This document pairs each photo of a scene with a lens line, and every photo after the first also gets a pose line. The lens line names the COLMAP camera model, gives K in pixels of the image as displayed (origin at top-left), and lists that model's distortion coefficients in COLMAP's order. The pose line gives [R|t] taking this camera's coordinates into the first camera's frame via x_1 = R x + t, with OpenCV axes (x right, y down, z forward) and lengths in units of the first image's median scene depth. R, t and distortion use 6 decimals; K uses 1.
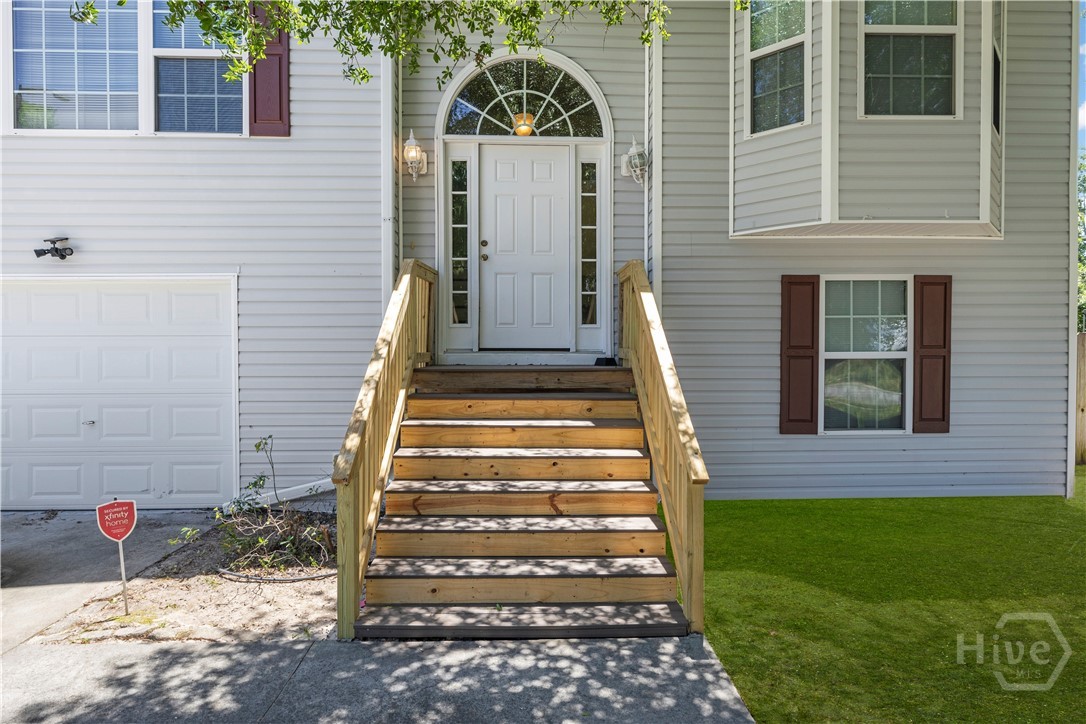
lens RADIAL K [[618.8, 0, 545.3], [0, 618.8, 365.2], [0, 0, 1]] dist [0.005223, 0.000375]
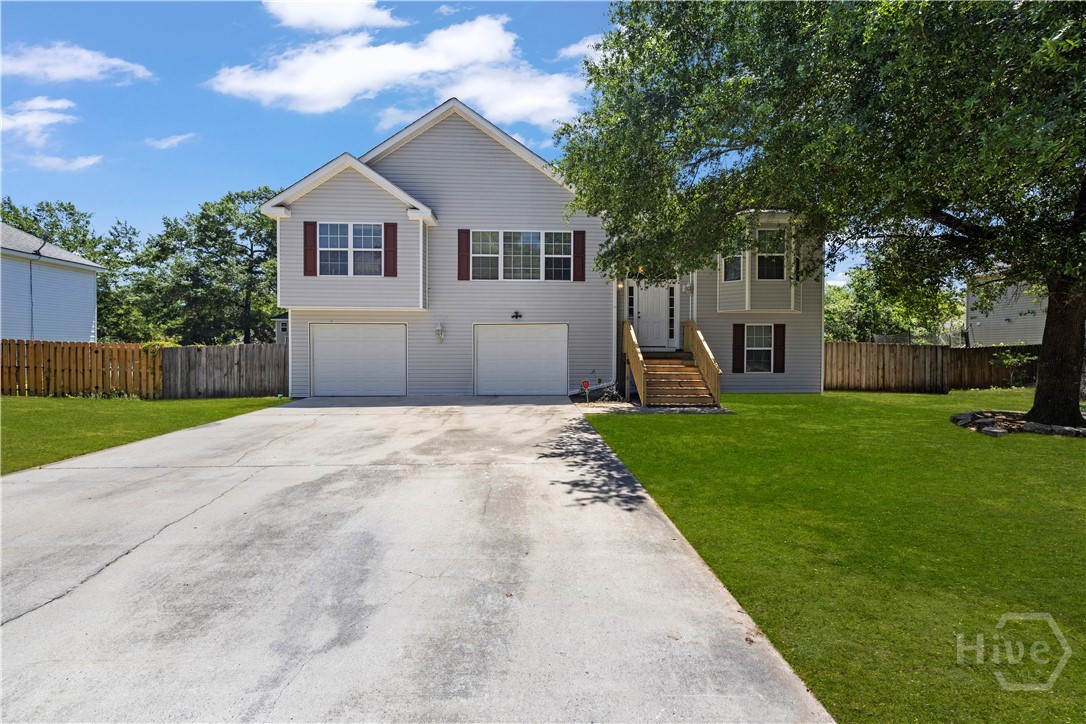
lens RADIAL K [[465.3, 0, 540.9], [0, 465.3, 357.8], [0, 0, 1]] dist [0.010853, -0.000314]
pose [[0.999766, 0.003962, 0.021254, -0.673002], [-0.003774, 0.999954, -0.008857, 0.057531], [-0.021288, 0.008775, 0.999735, -1.411500]]
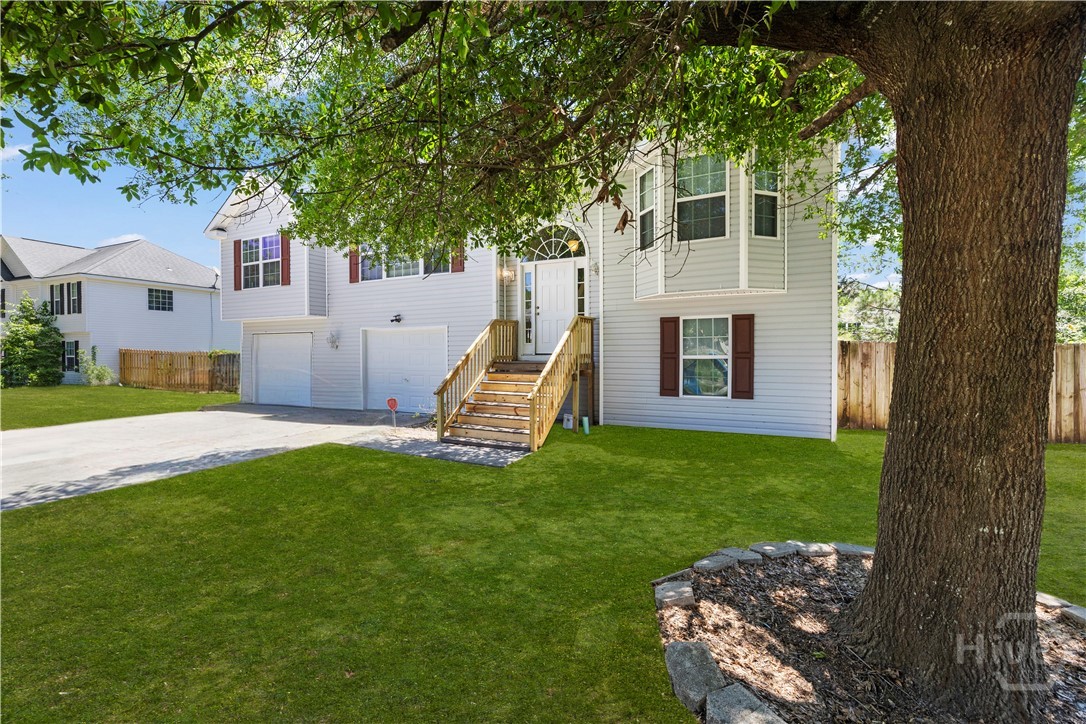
lens RADIAL K [[465.3, 0, 539.5], [0, 465.3, 359.1], [0, 0, 1]] dist [0.010853, -0.000314]
pose [[0.878801, 0.004223, -0.477171, 0.759861], [-0.005895, 0.999981, -0.002007, -0.003916], [0.477153, 0.004576, 0.878808, -0.529119]]
